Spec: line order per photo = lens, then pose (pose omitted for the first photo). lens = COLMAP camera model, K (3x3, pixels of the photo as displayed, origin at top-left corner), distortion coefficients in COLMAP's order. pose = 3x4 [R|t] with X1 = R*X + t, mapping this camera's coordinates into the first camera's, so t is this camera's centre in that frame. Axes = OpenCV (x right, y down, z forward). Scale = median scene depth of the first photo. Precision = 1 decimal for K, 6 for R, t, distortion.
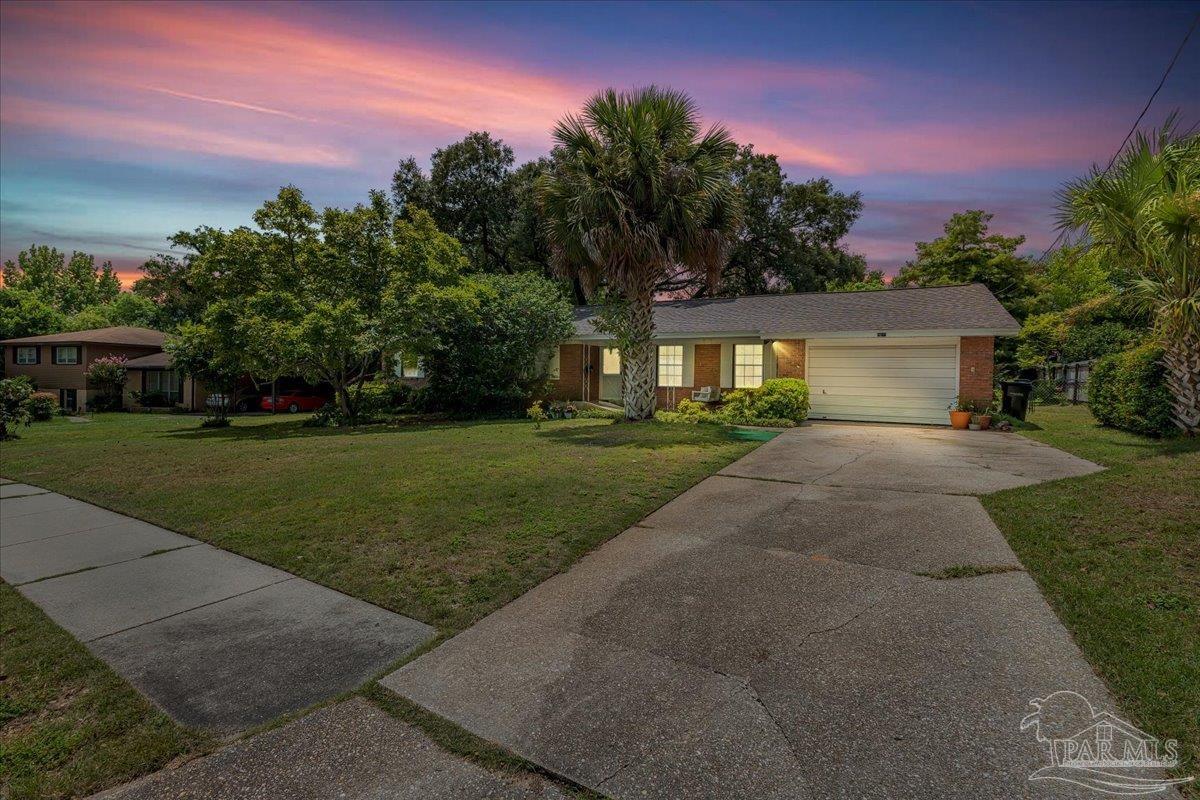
lens RADIAL K [[530.4, 0, 600.0], [0, 530.4, 400.0], [0, 0, 1]] dist [-0.003098, -0.000666]
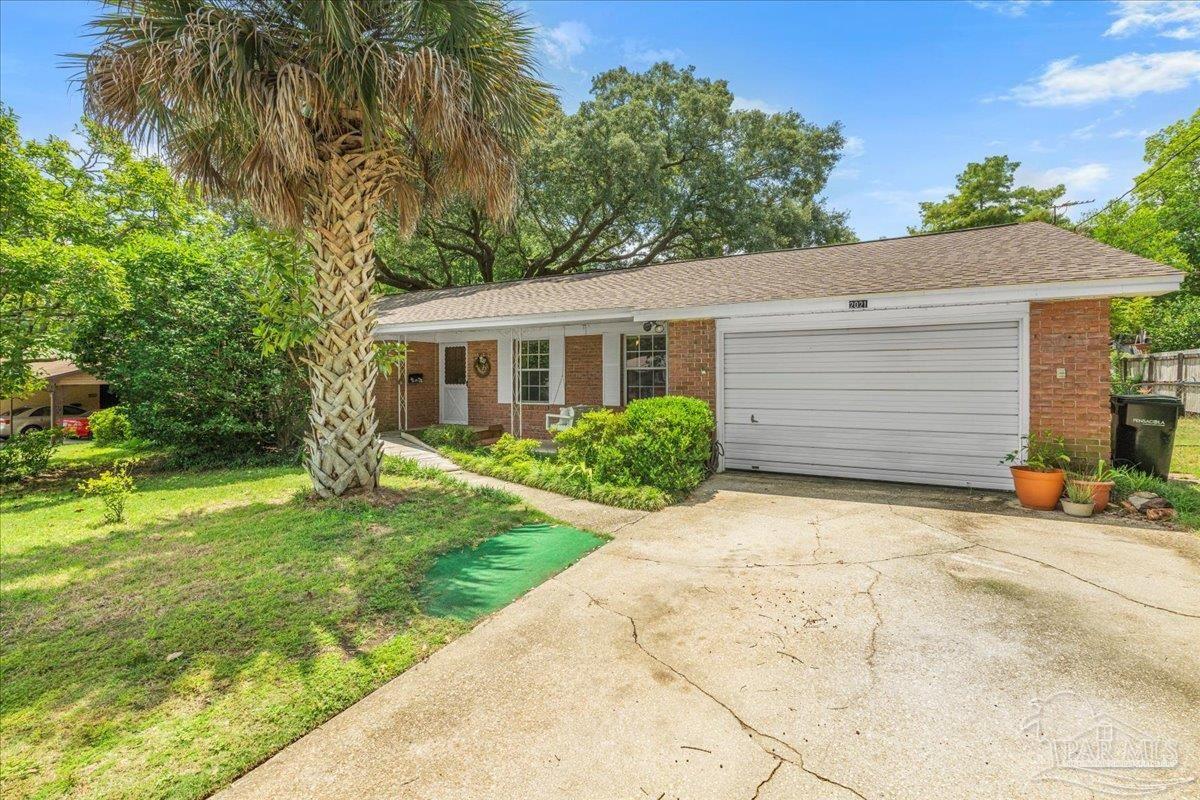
lens RADIAL K [[541.1, 0, 579.3], [0, 541.1, 401.1], [0, 0, 1]] dist [0.001968, 0.000600]
pose [[0.999537, -0.020198, -0.022739, 0.482442], [0.020262, 0.999791, 0.002581, -0.069573], [0.022682, -0.003040, 0.999738, 0.842635]]
